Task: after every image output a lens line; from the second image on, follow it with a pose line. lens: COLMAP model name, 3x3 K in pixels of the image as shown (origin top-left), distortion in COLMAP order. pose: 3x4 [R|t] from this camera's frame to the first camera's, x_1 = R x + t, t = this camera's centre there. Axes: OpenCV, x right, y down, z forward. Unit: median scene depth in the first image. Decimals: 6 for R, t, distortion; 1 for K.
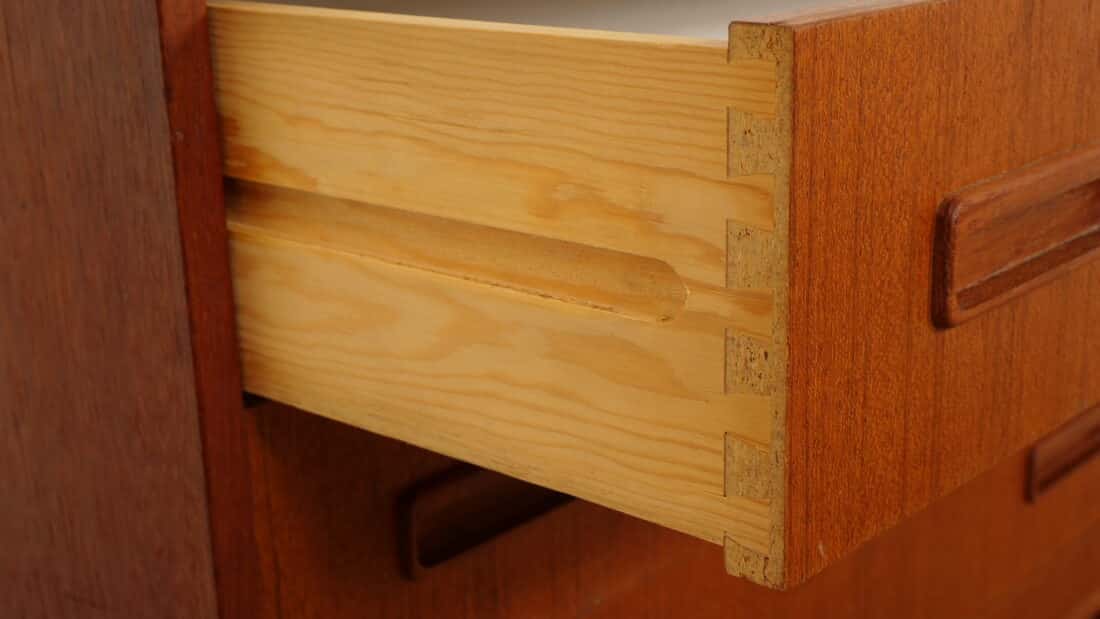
lens RADIAL K [[1684.1, 0, 550.0], [0, 1684.1, 309.5], [0, 0, 1]] dist [0.003377, 0.007685]
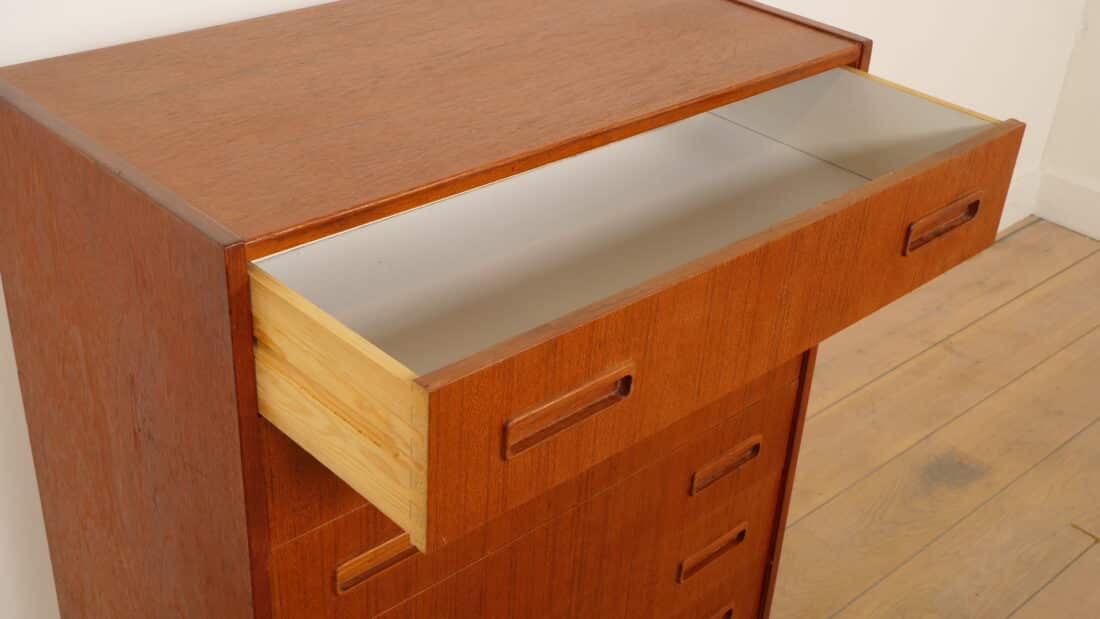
lens RADIAL K [[1324.7, 0, 550.0], [0, 1324.7, 309.5], [0, 0, 1]] dist [-0.010792, -0.005363]
pose [[0.993093, 0.114022, -0.027650, 0.317541], [-0.104763, 0.967877, 0.228560, -0.673885], [0.052823, -0.224085, 0.973137, -0.940693]]
